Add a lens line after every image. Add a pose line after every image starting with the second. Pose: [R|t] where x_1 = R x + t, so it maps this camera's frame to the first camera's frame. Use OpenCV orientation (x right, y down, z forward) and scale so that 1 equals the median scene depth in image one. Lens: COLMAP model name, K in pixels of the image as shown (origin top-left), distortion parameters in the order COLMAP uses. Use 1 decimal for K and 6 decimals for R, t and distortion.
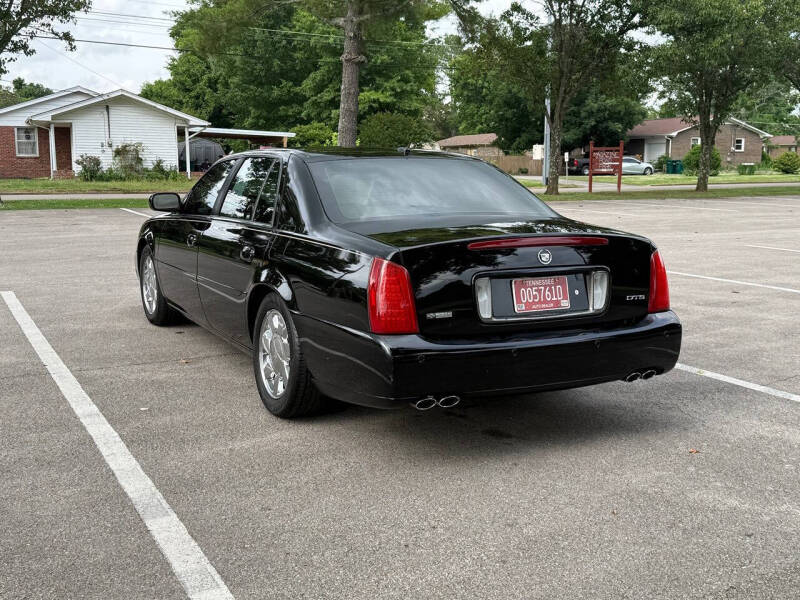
lens RADIAL K [[864.4, 0, 400.0], [0, 864.4, 300.0], [0, 0, 1]] dist [0.179304, -0.401578]
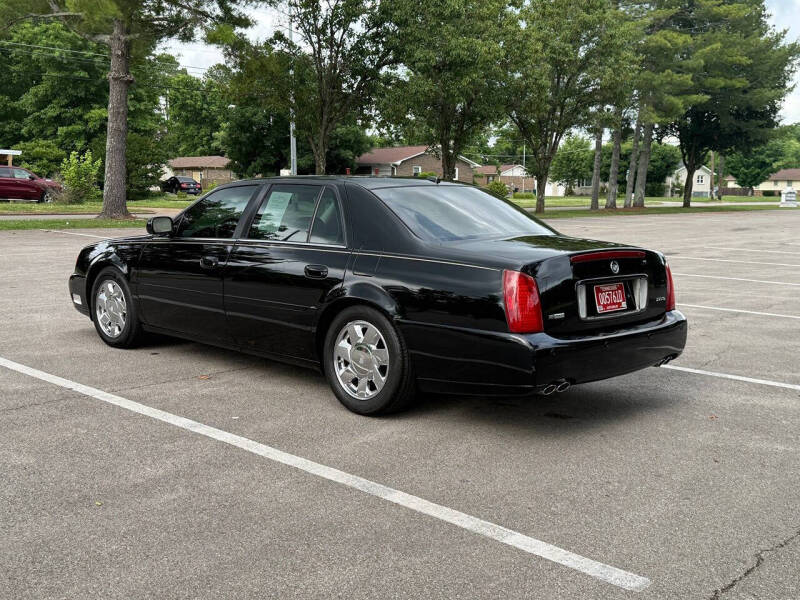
lens RADIAL K [[867.9, 0, 395.7], [0, 867.9, 299.5], [0, 0, 1]] dist [0.188100, -0.431206]
pose [[0.951286, -0.030541, 0.306794, -0.058240], [0.038985, 0.999010, -0.021432, 0.001259], [-0.305836, 0.032348, 0.951534, -0.009874]]
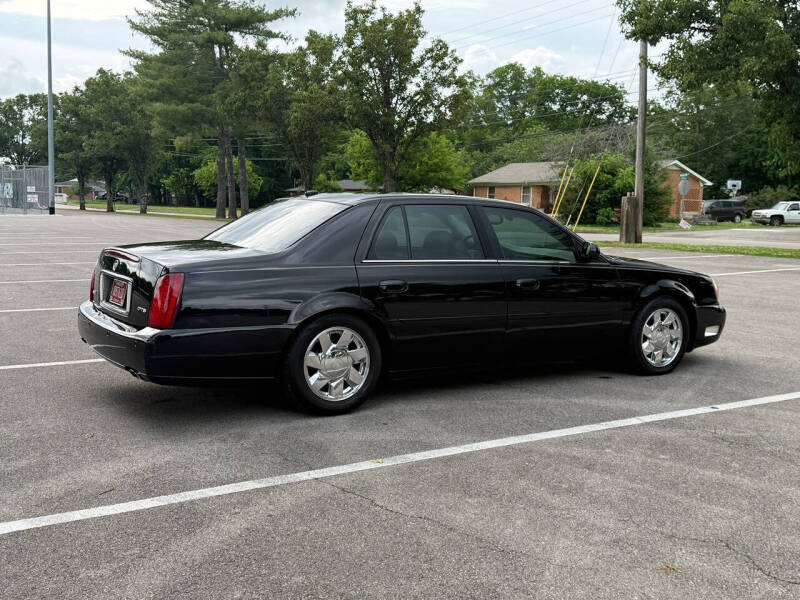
lens RADIAL K [[864.4, 0, 400.0], [0, 864.4, 300.0], [0, 0, 1]] dist [0.179304, -0.401578]
pose [[0.095965, 0.103229, -0.990017, 0.184103], [-0.171520, 0.981445, 0.085709, -0.022421], [0.980496, 0.161583, 0.111890, 0.148268]]
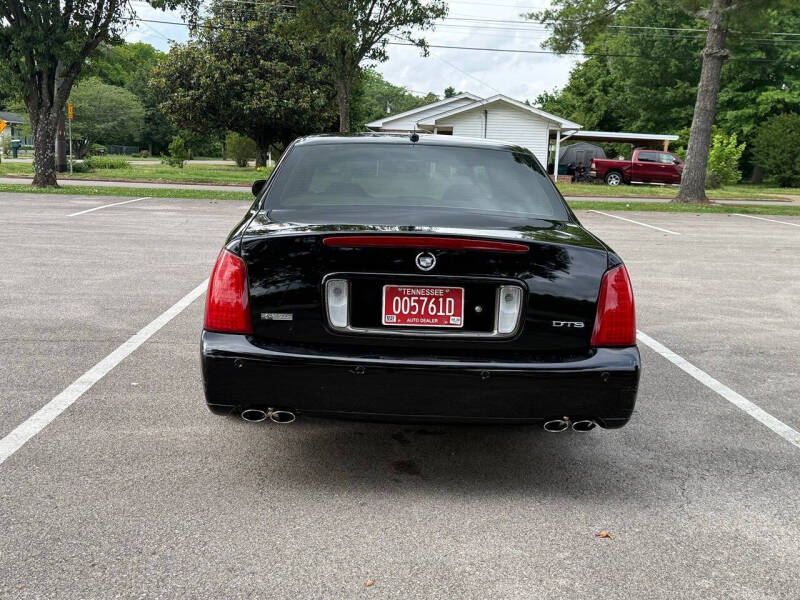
lens RADIAL K [[867.9, 0, 395.7], [0, 867.9, 299.5], [0, 0, 1]] dist [0.188100, -0.431206]
pose [[0.896617, 0.091600, -0.433229, 0.056927], [-0.094688, 0.995401, 0.014495, -0.002589], [0.432564, 0.028025, 0.901167, 0.028646]]
